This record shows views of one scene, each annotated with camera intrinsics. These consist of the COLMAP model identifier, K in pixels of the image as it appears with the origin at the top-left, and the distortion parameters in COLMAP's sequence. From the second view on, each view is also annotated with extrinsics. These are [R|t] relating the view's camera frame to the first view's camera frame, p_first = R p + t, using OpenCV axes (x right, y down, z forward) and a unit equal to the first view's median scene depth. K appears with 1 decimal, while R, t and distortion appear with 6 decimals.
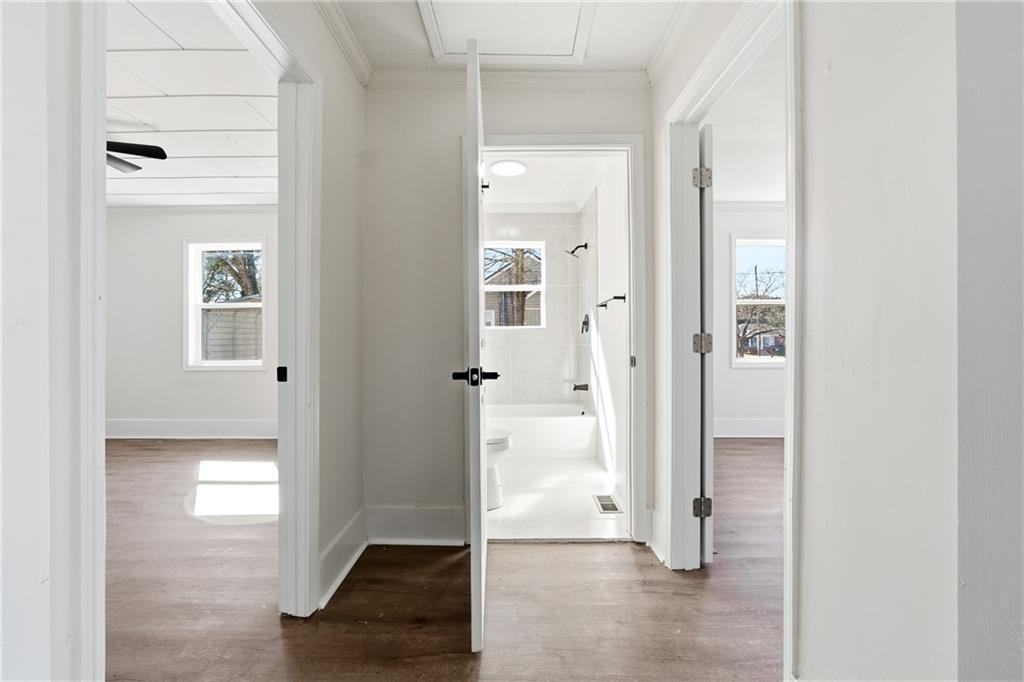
lens RADIAL K [[425.9, 0, 503.5], [0, 425.9, 338.4], [0, 0, 1]] dist [-0.002339, 0.000031]
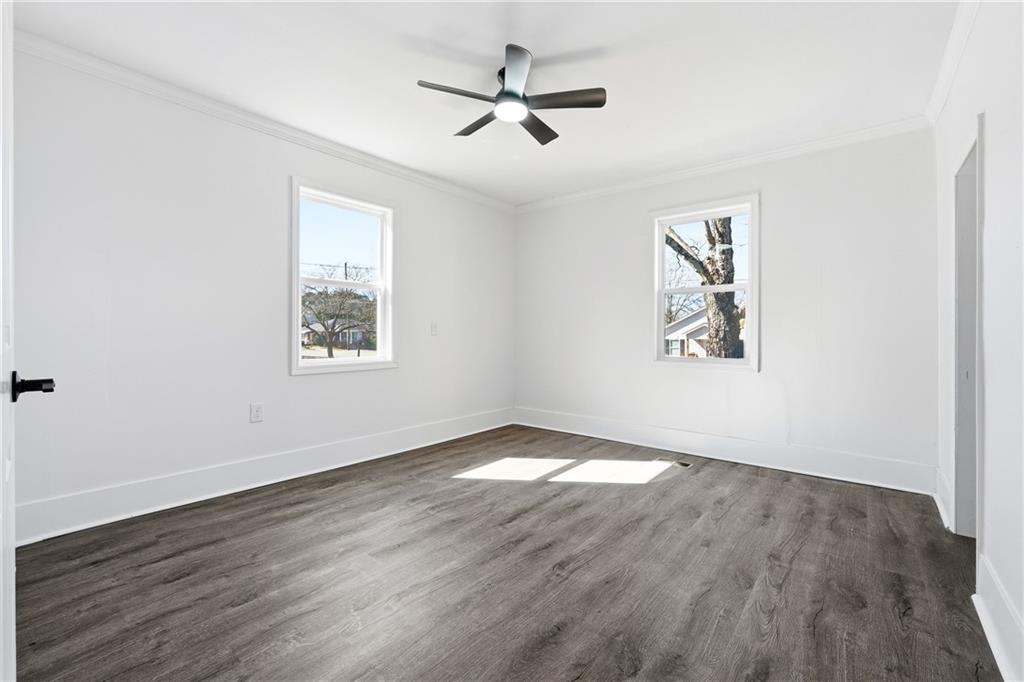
lens RADIAL K [[468.4, 0, 531.1], [0, 468.4, 333.0], [0, 0, 1]] dist [0.000677, -0.000211]
pose [[0.583473, 0.003619, 0.812125, -1.164889], [-0.003448, 0.999992, -0.001978, 0.017474], [-0.812125, -0.001646, 0.583481, 0.319928]]
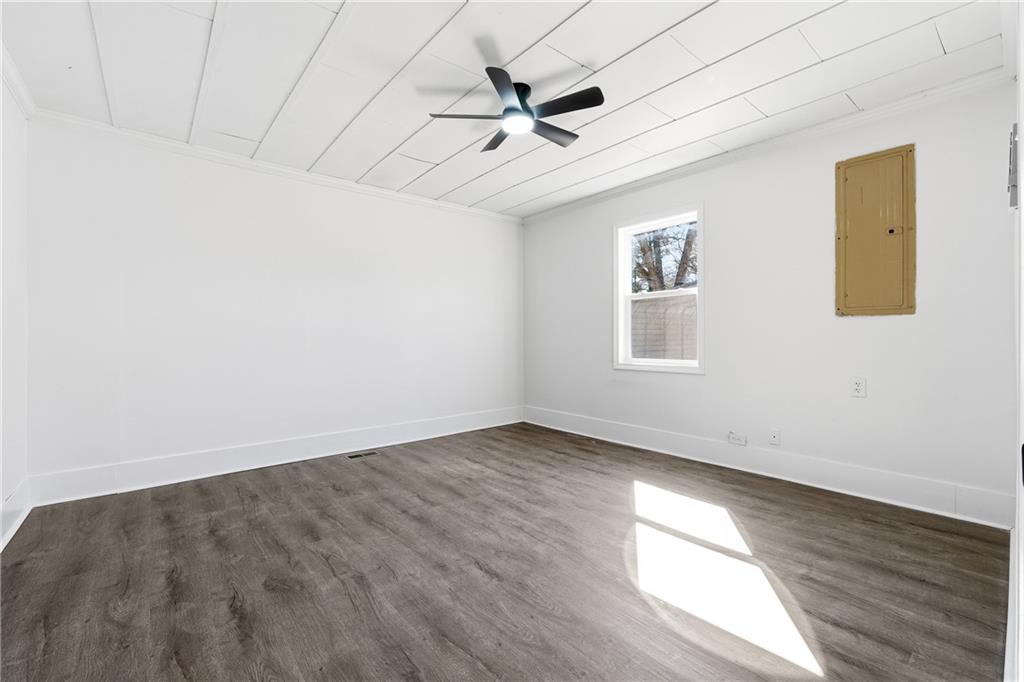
lens RADIAL K [[425.9, 0, 503.5], [0, 425.9, 338.4], [0, 0, 1]] dist [-0.002339, 0.000031]
pose [[0.639483, 0.006204, -0.768780, -0.205778], [0.005048, 0.999912, 0.012269, -0.001583], [0.768789, -0.011727, 0.639395, 0.237424]]
